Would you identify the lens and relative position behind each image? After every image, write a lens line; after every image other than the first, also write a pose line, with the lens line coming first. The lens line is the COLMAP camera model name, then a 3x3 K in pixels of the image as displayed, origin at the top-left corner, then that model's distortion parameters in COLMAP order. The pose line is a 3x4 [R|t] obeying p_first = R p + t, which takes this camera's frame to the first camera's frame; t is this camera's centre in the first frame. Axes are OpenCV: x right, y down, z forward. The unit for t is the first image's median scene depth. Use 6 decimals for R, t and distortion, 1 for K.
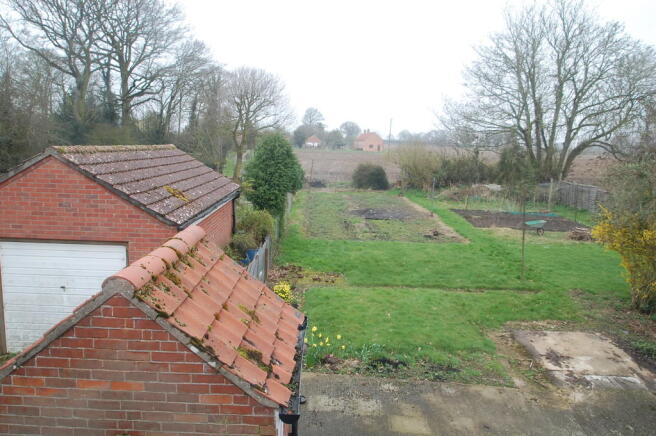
lens RADIAL K [[457.1, 0, 328.0], [0, 457.1, 218.0], [0, 0, 1]] dist [0.000128, 0.000311]
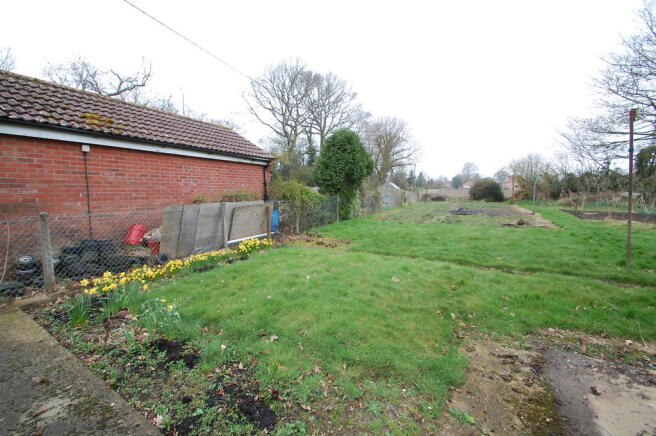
lens RADIAL K [[284.7, 0, 328.0], [0, 284.7, 218.0], [0, 0, 1]] dist [0.001465, 0.000002]
pose [[0.876278, 0.015595, -0.481554, 0.102516], [-0.048469, 0.997259, -0.055903, 0.043659], [0.479362, 0.072327, 0.874632, 0.193702]]
